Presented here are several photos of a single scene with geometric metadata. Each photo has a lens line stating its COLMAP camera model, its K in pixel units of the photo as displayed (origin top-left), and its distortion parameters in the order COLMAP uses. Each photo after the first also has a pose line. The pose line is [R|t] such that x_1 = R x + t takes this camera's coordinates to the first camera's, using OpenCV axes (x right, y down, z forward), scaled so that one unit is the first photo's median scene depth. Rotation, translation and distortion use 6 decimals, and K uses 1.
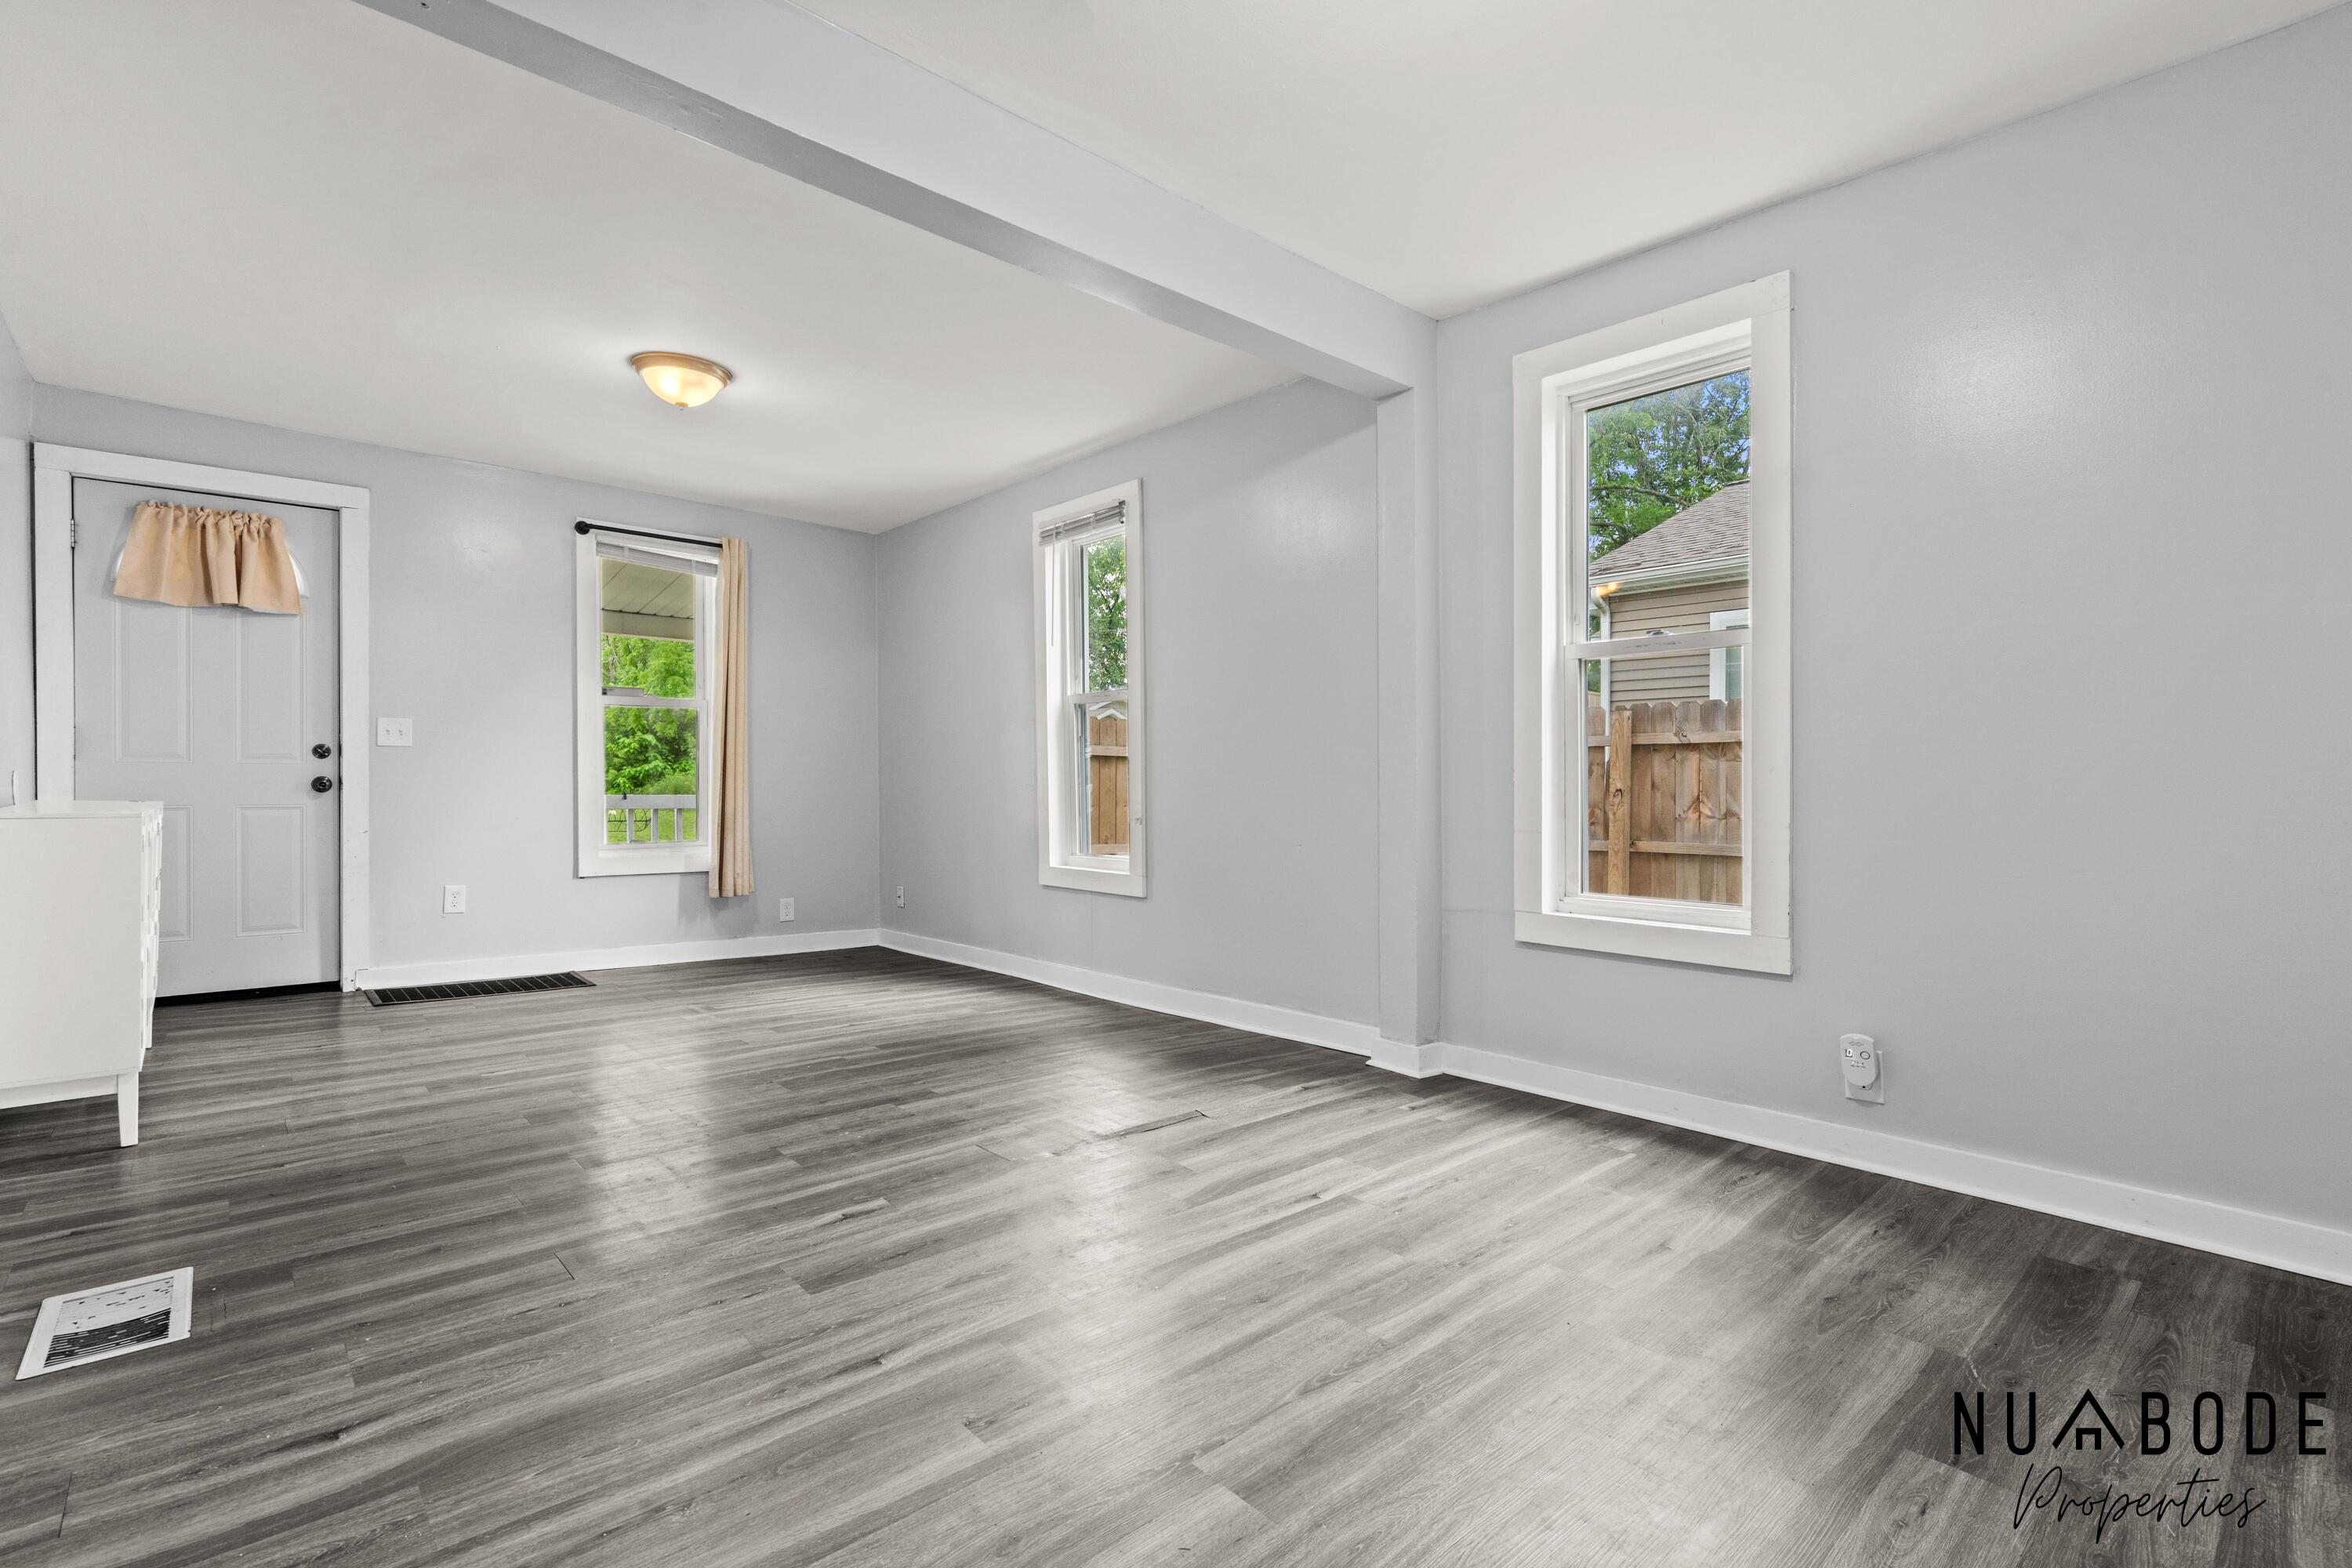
lens RADIAL K [[1075.8, 0, 1158.3], [0, 1075.8, 781.0], [0, 0, 1]] dist [-0.004892, -0.000380]
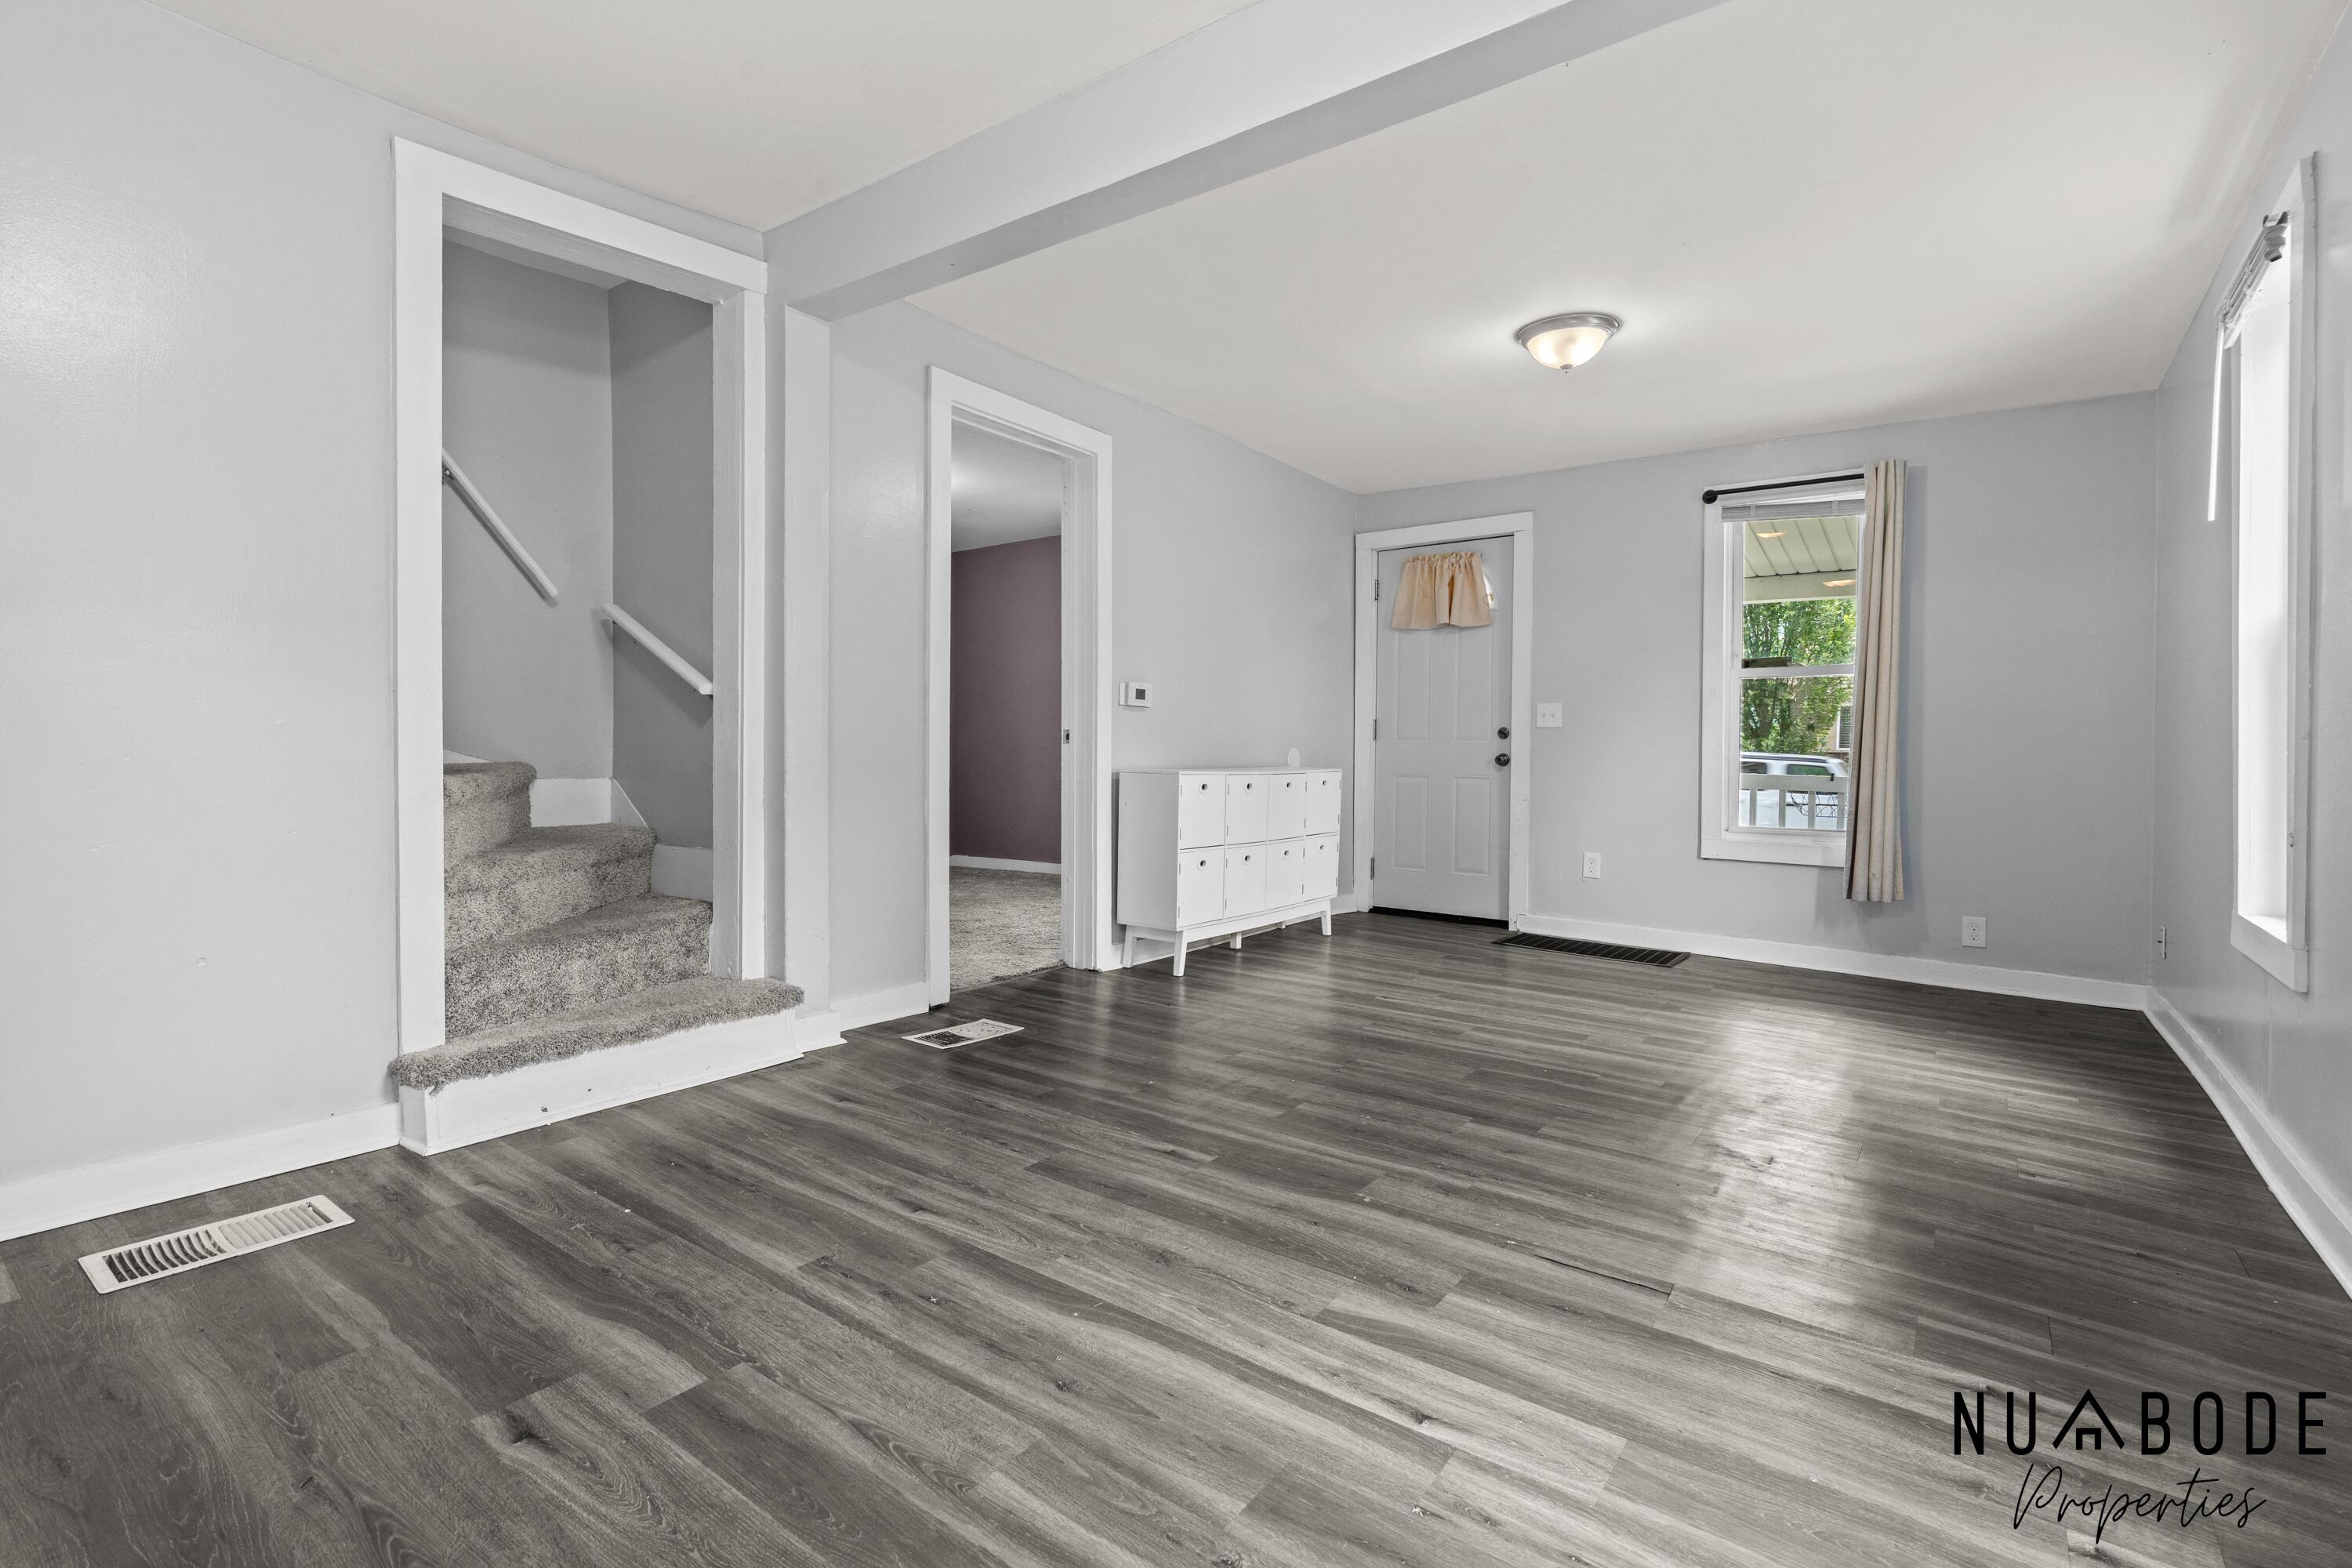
lens RADIAL K [[1075.8, 0, 1158.3], [0, 1075.8, 781.0], [0, 0, 1]] dist [-0.004892, -0.000380]
pose [[0.195840, 0.024193, -0.980337, 0.538151], [-0.011475, 0.999684, 0.022378, 0.006214], [0.980569, 0.006866, 0.196056, 0.549791]]
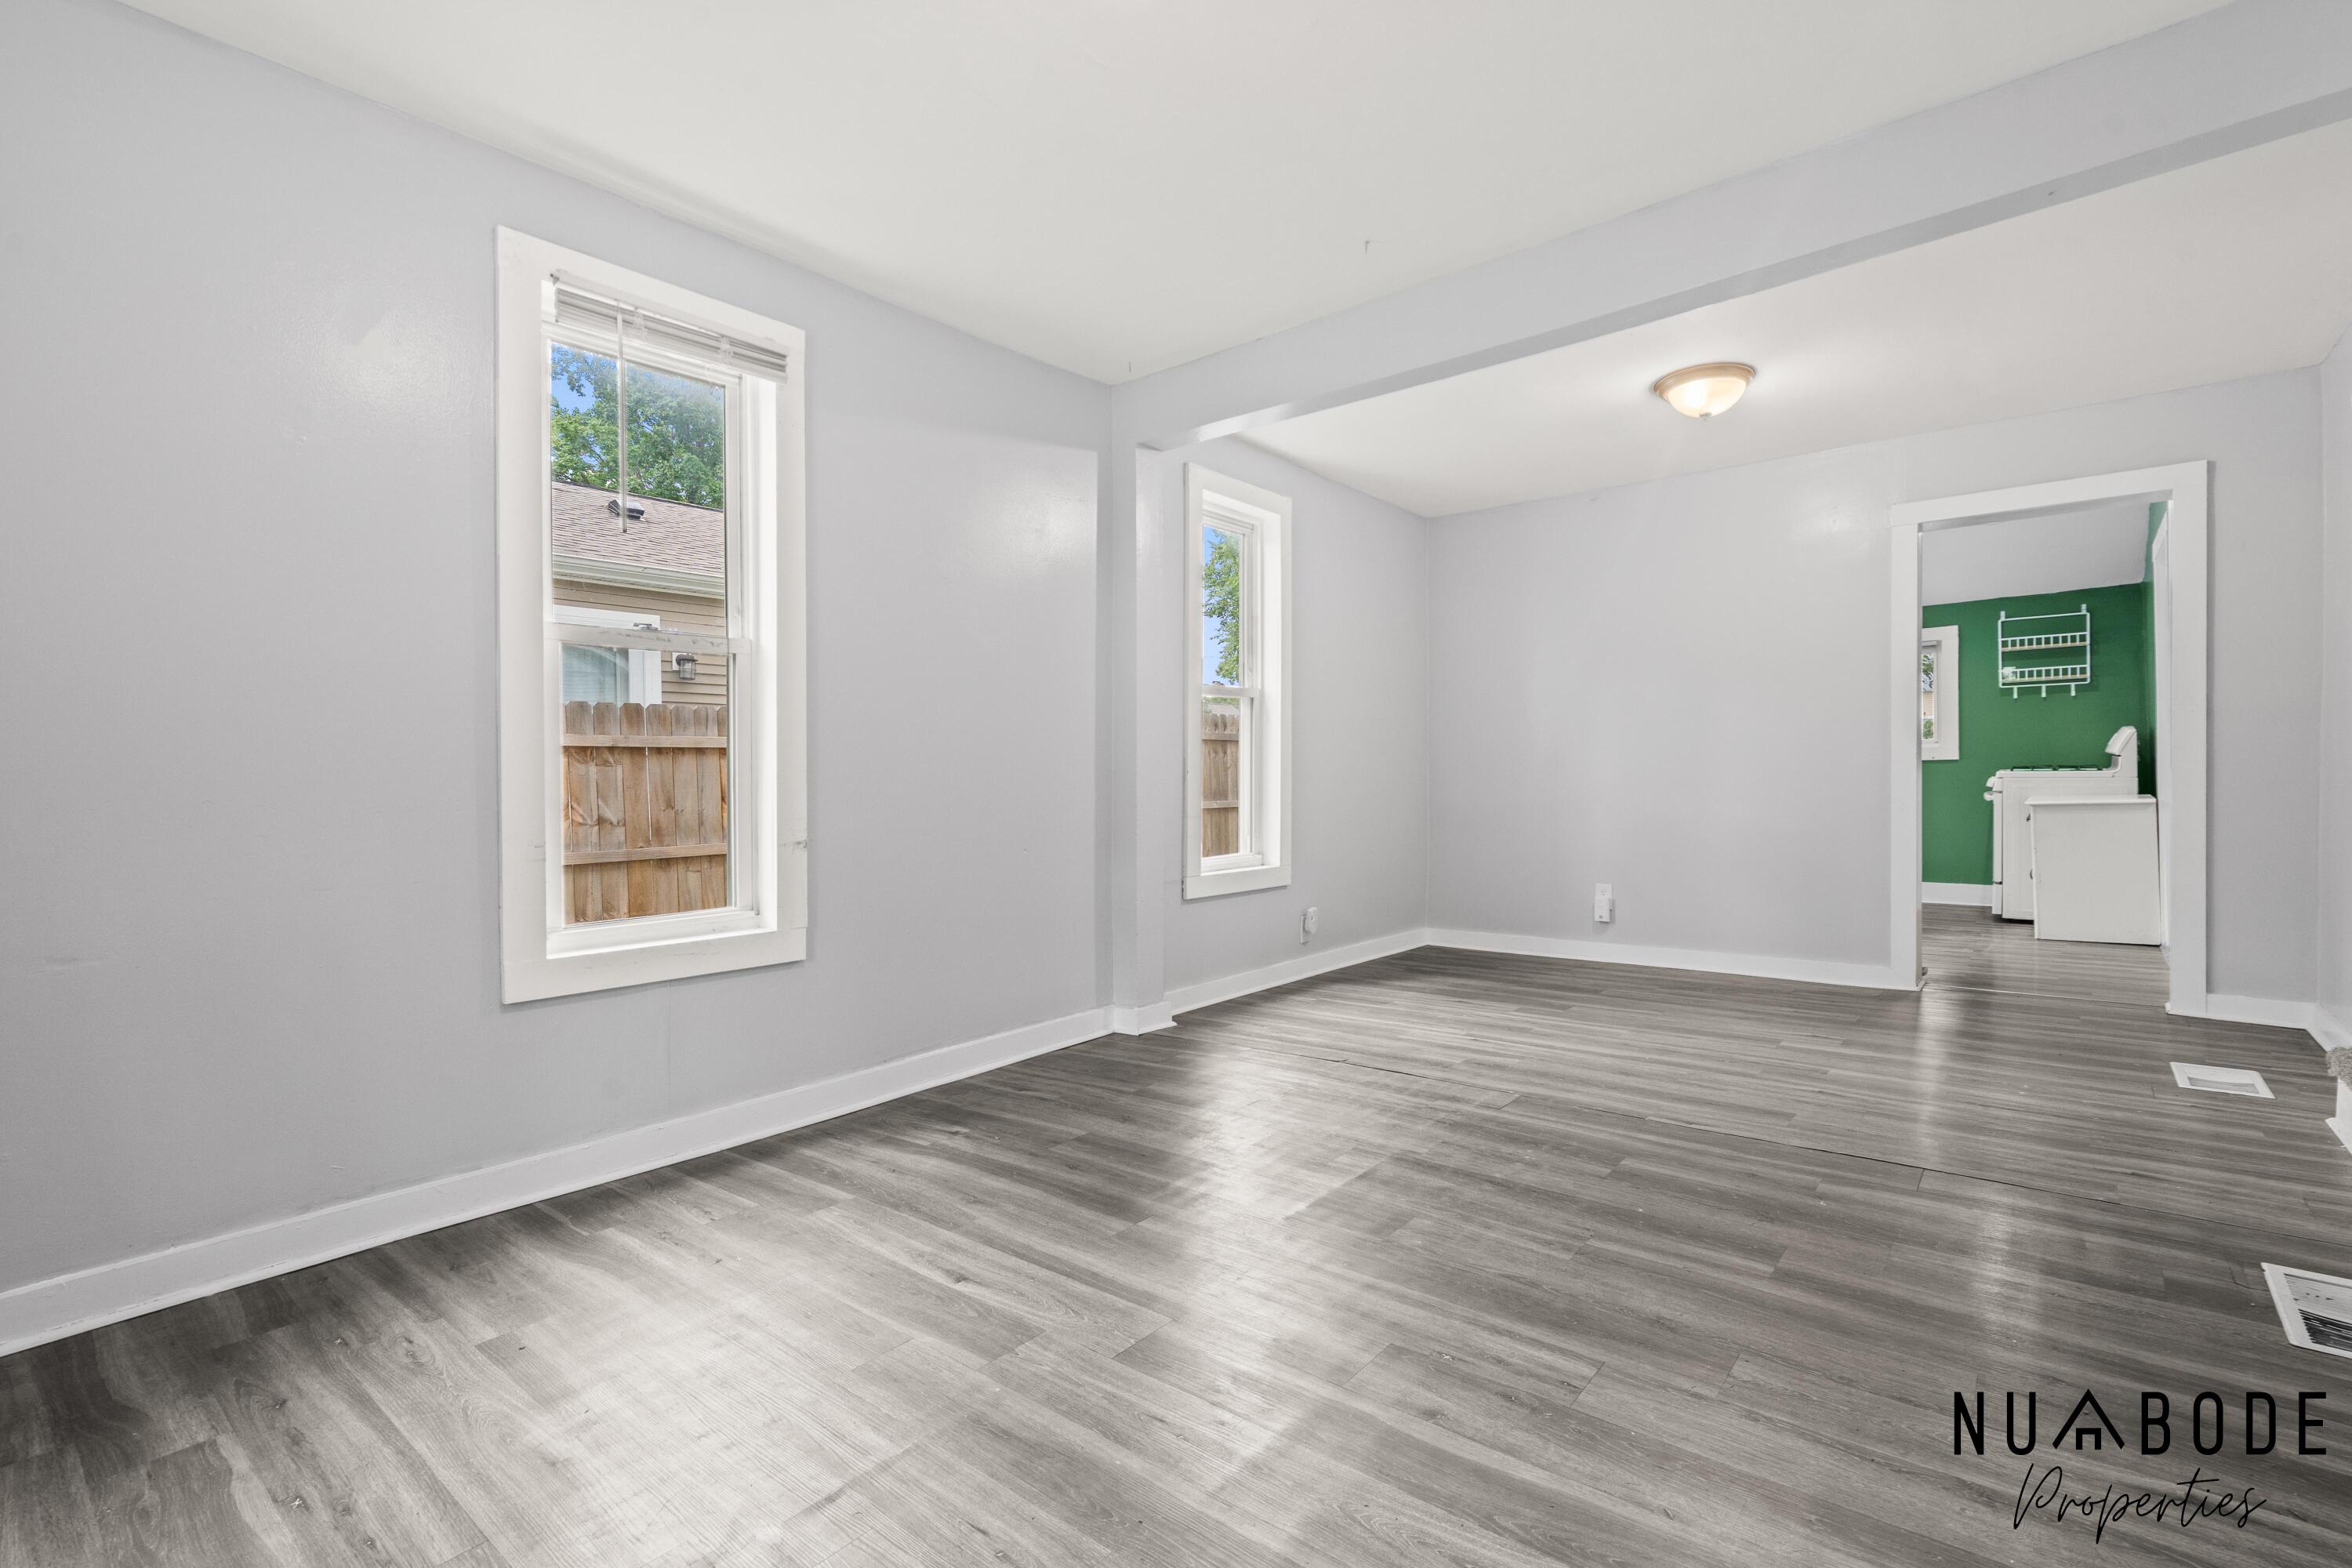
lens RADIAL K [[1075.4, 0, 1149.9], [0, 1075.4, 789.3], [0, 0, 1]] dist [-0.002181, 0.000271]
pose [[-0.138995, -0.008507, 0.990257, -1.027242], [0.012523, 0.999868, 0.010348, -0.004955], [-0.990214, 0.013839, -0.138870, 1.277157]]
